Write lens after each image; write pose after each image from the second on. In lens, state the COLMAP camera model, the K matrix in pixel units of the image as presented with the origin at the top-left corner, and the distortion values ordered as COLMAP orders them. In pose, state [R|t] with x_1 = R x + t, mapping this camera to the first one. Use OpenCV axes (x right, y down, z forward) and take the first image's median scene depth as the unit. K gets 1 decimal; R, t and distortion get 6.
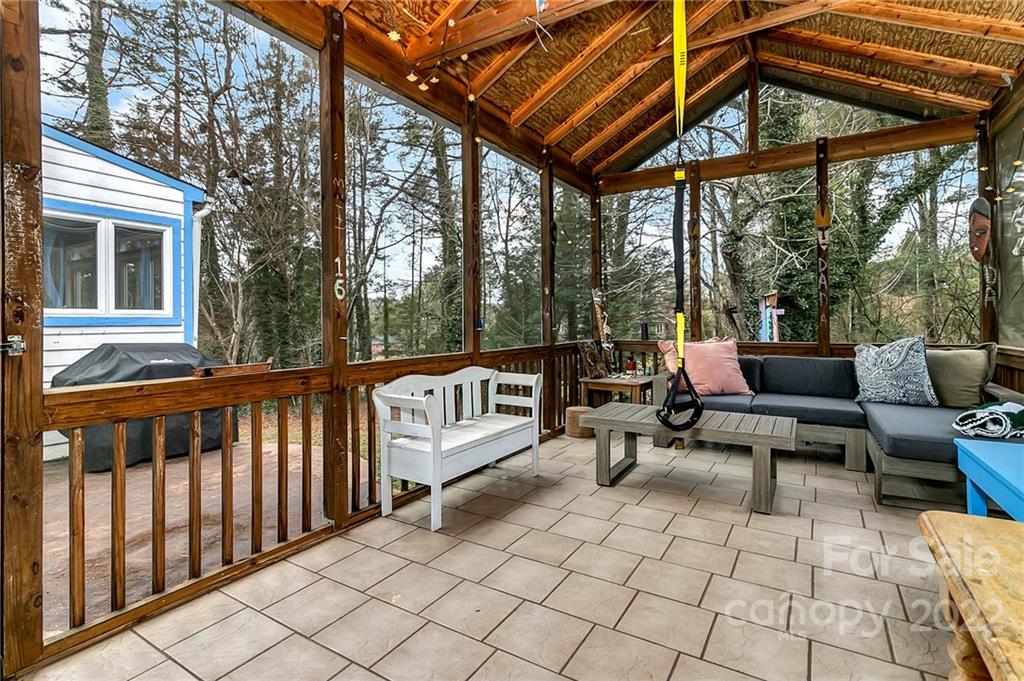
lens RADIAL K [[476.8, 0, 517.8], [0, 476.8, 327.3], [0, 0, 1]] dist [-0.005115, -0.000537]
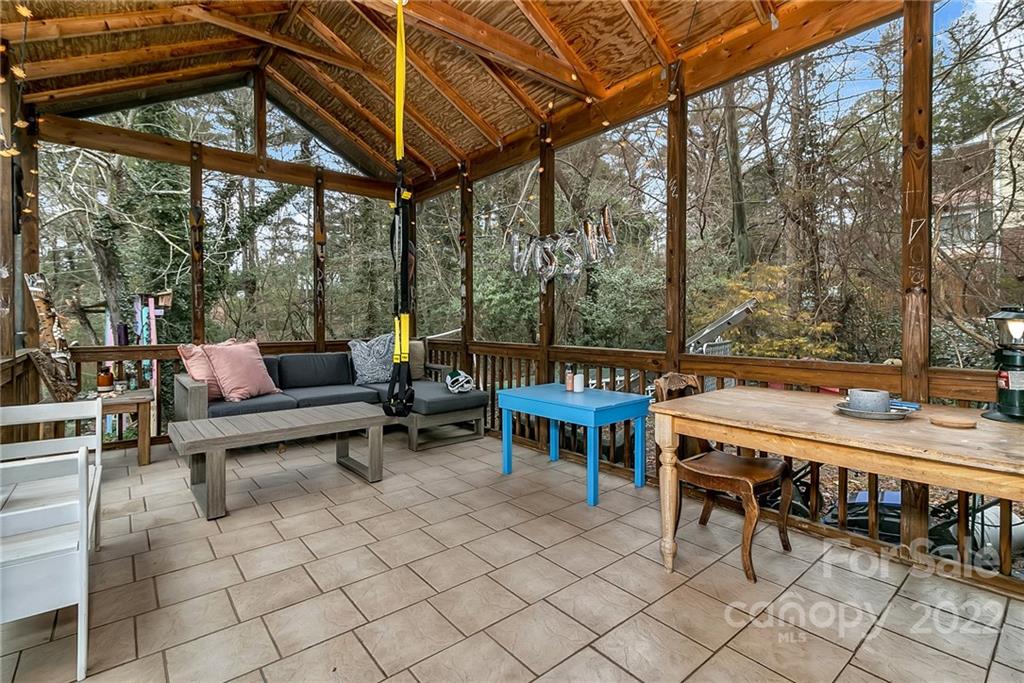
lens RADIAL K [[476.8, 0, 517.8], [0, 476.8, 328.3], [0, 0, 1]] dist [-0.005115, -0.000537]
pose [[0.304081, 0.000300, 0.952646, -0.496882], [0.003584, 0.999993, -0.001459, 0.012055], [-0.952640, 0.003858, 0.304077, 0.299480]]
